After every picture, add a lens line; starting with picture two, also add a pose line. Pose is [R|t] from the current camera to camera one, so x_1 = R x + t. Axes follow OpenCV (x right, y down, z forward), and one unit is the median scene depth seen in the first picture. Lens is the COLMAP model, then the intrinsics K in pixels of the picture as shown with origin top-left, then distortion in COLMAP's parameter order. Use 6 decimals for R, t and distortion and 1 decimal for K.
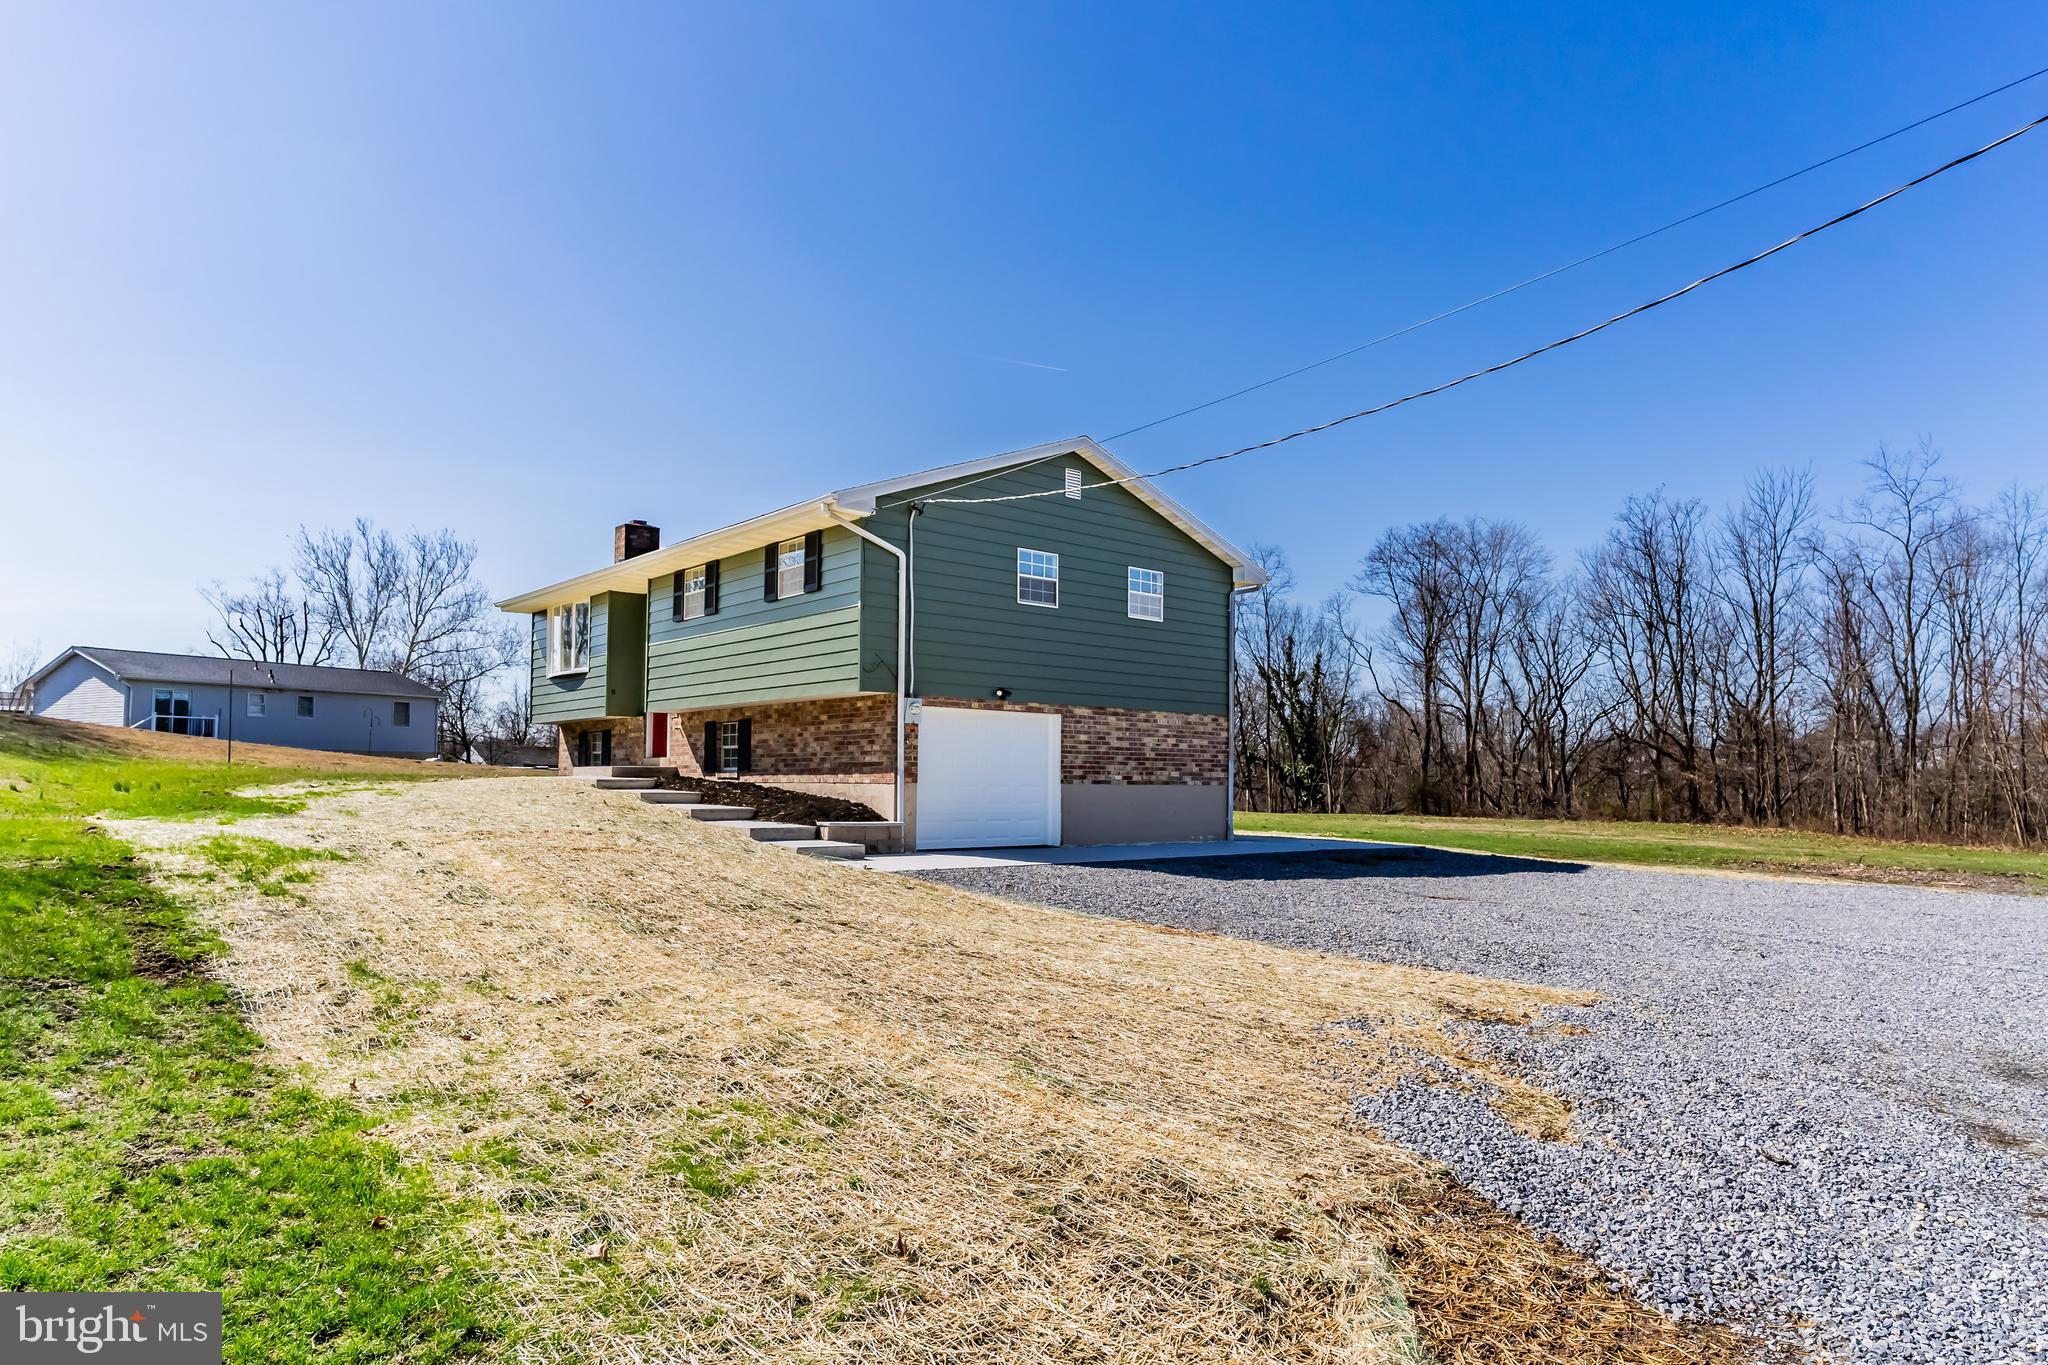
lens RADIAL K [[1241.1, 0, 1108.0], [0, 1241.1, 771.8], [0, 0, 1]] dist [-0.006575, 0.002281]
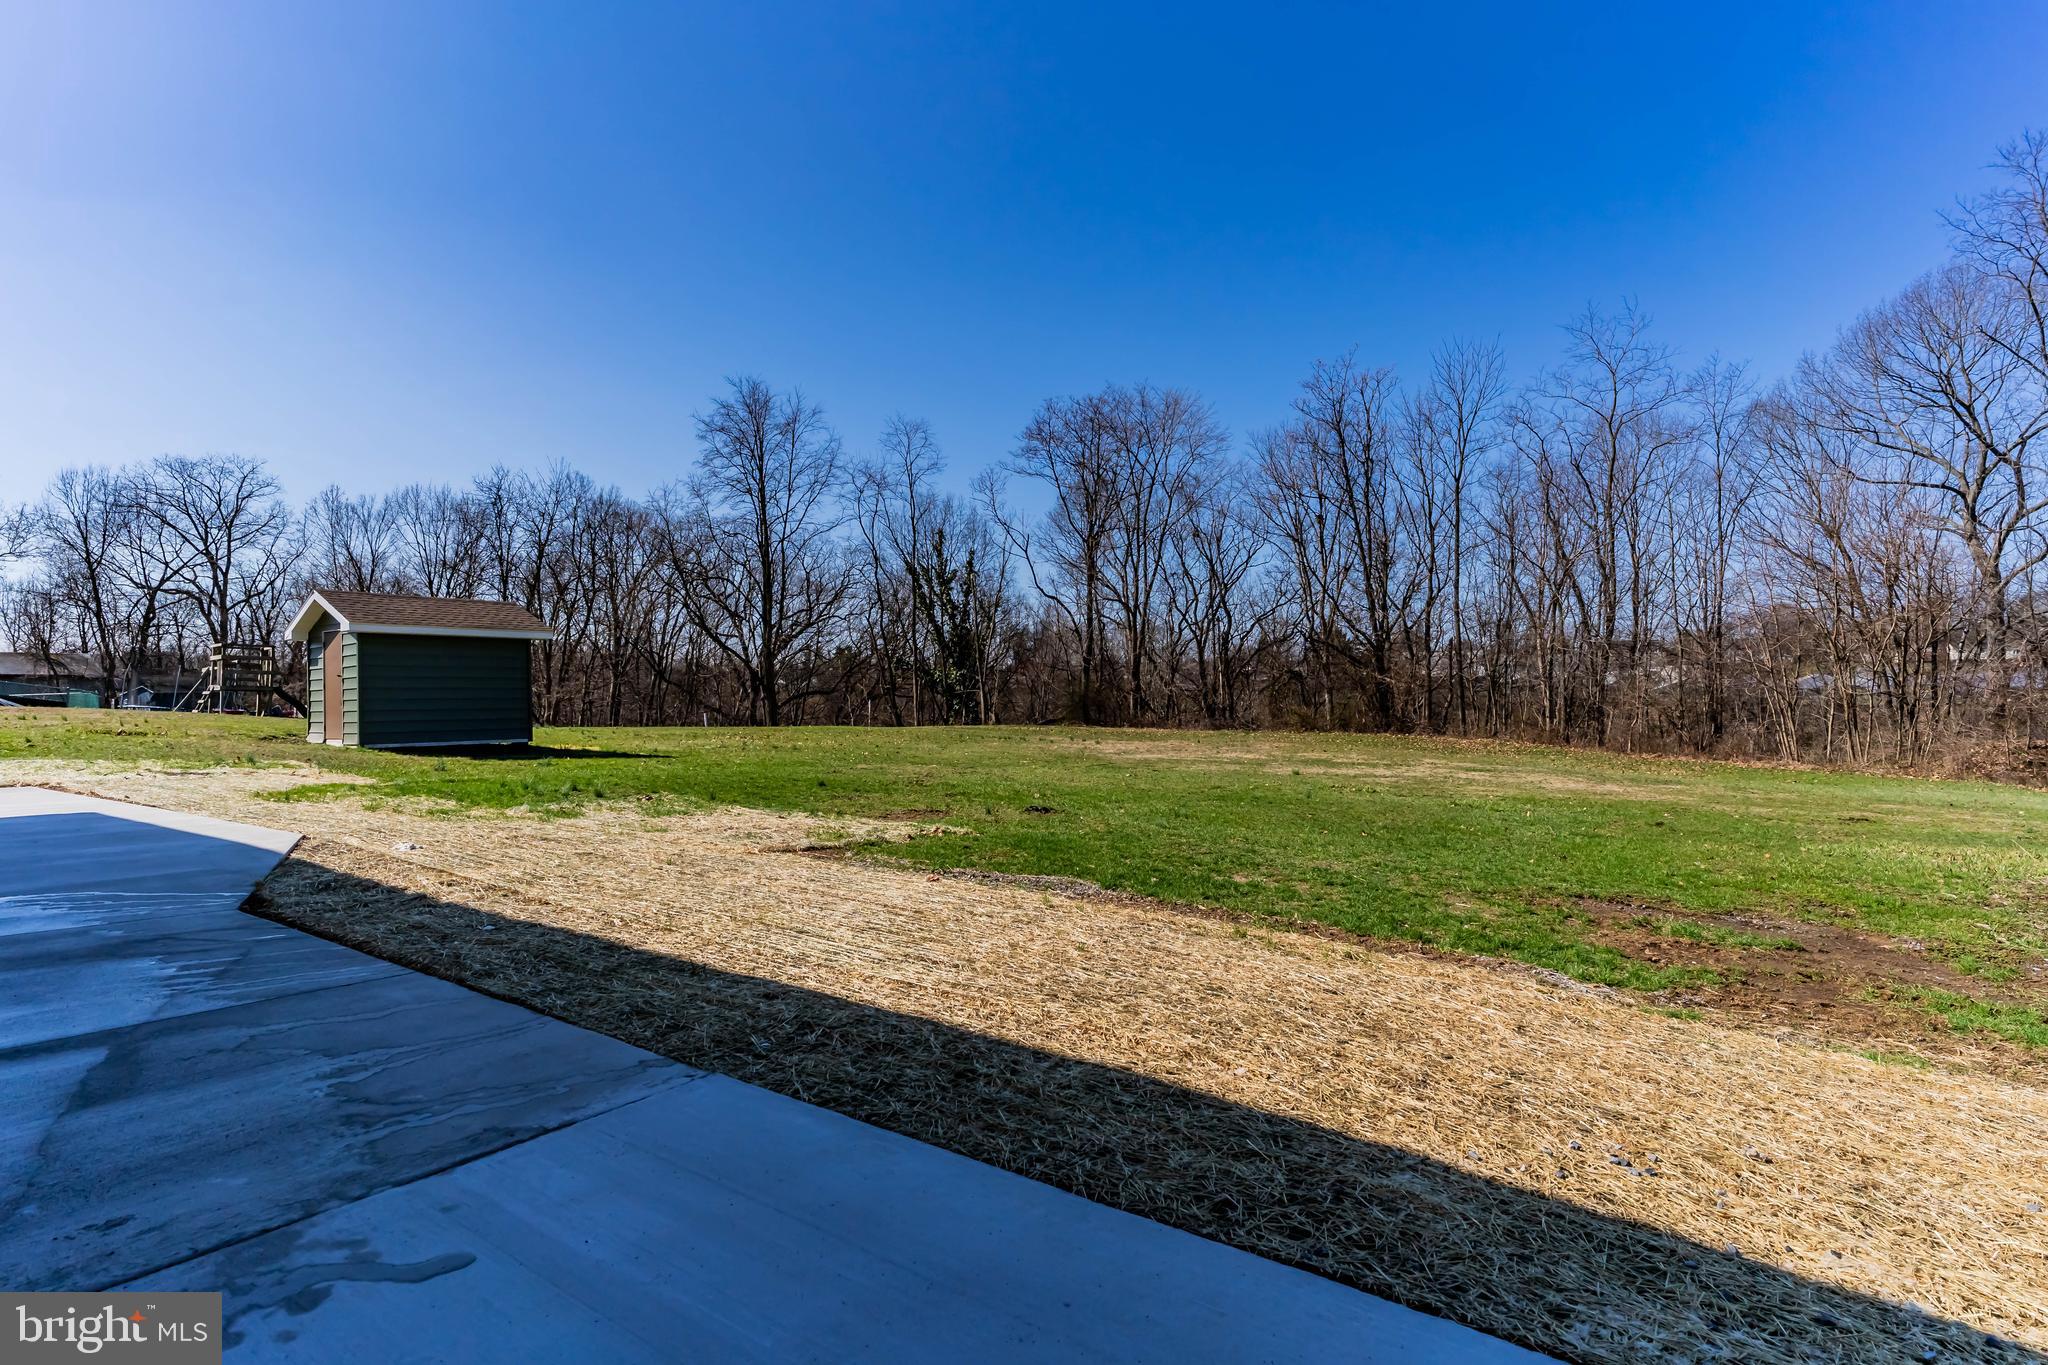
lens RADIAL K [[1241.1, 0, 1023.3], [0, 1241.1, 687.8], [0, 0, 1]] dist [-0.006575, 0.002281]
pose [[0.978561, -0.005933, 0.205869, 0.021170], [0.004916, 0.999973, 0.005452, 0.002311], [-0.205896, -0.004324, 0.978564, 0.111537]]
